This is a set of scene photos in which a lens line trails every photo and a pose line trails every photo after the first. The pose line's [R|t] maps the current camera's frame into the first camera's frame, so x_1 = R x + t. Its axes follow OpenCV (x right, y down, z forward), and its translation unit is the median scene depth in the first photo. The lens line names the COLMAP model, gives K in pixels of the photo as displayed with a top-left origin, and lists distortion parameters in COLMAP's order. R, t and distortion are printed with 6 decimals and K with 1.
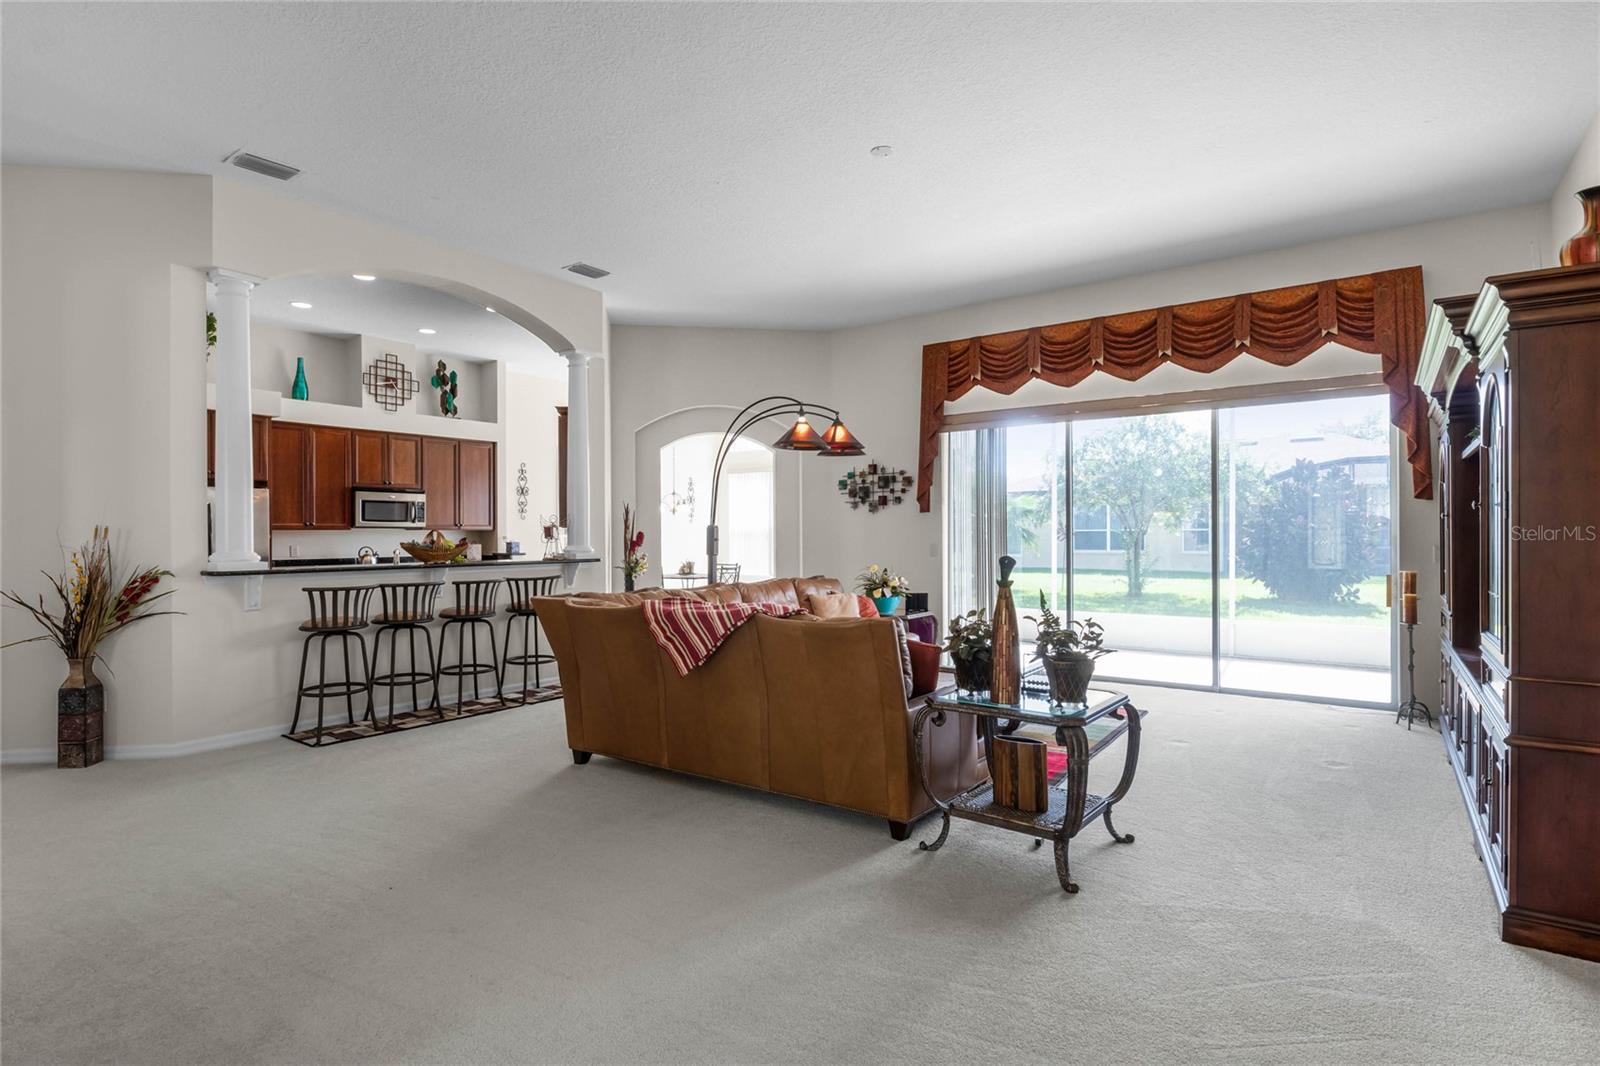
lens RADIAL K [[806.1, 0, 800.0], [0, 806.1, 533.0], [0, 0, 1]] dist [-0.001631, -0.000315]
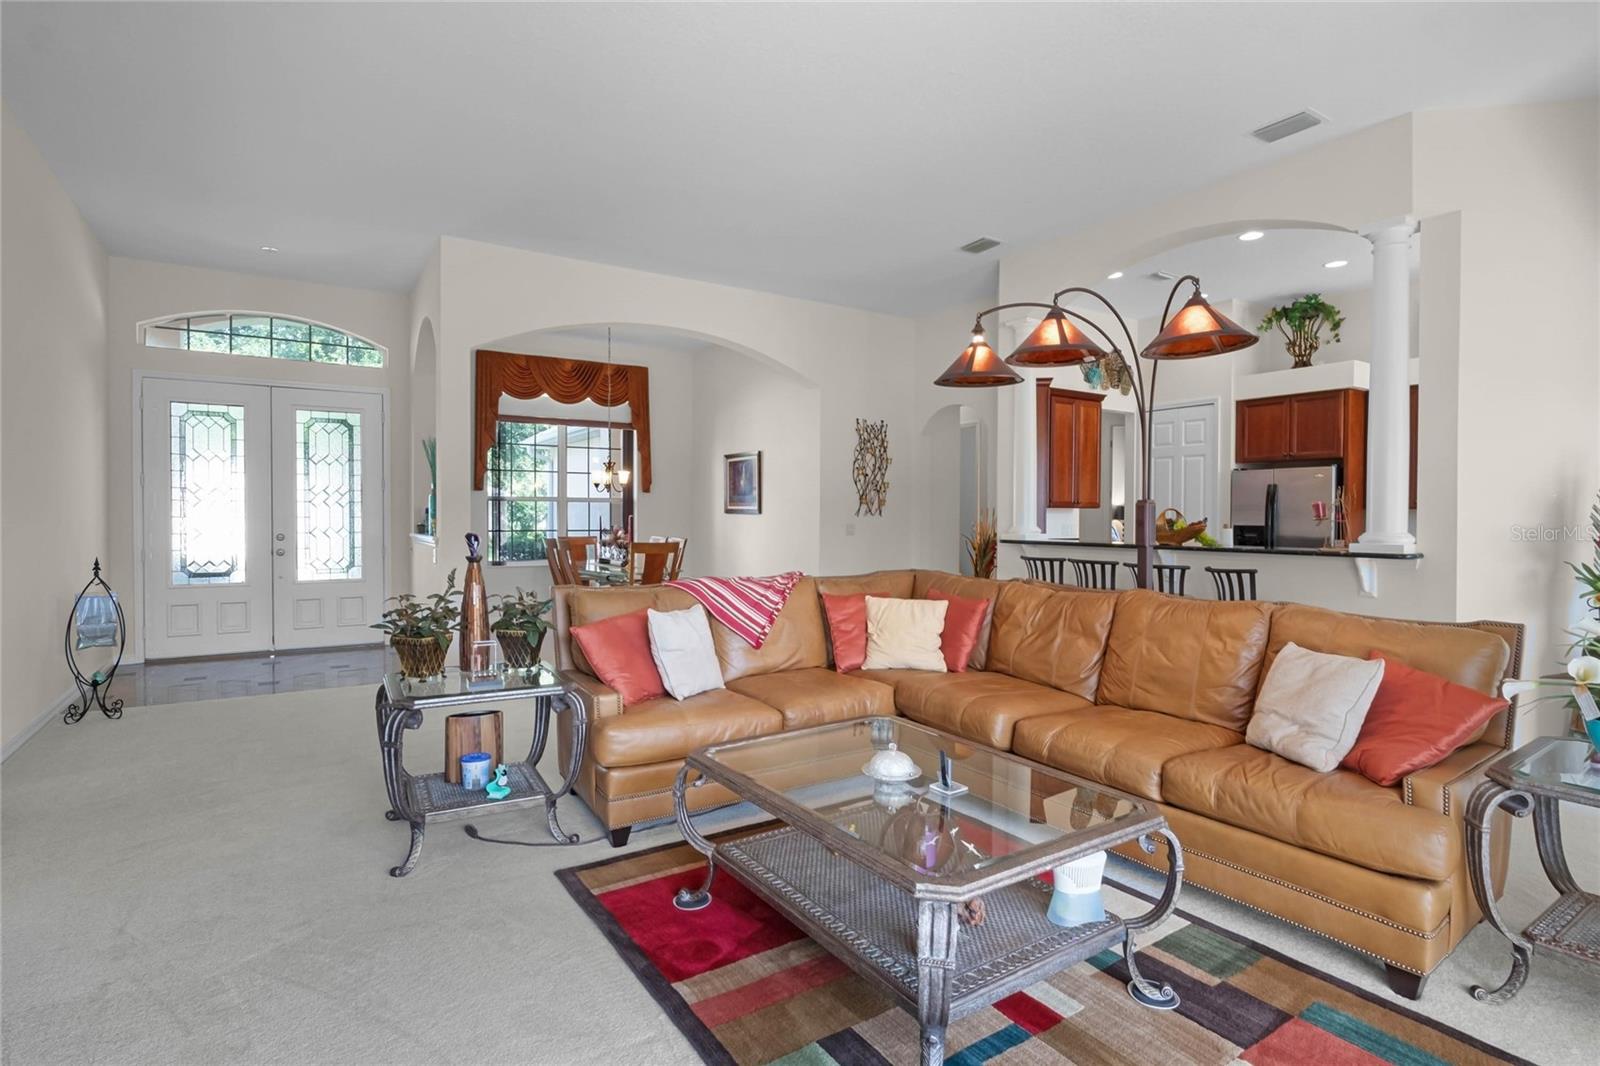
lens RADIAL K [[806.1, 0, 800.0], [0, 806.1, 533.0], [0, 0, 1]] dist [-0.001631, -0.000315]
pose [[-0.358610, 0.019242, -0.933289, 0.546274], [-0.005305, 0.999729, 0.022650, 0.003901], [0.933473, 0.013073, -0.358411, 0.884852]]
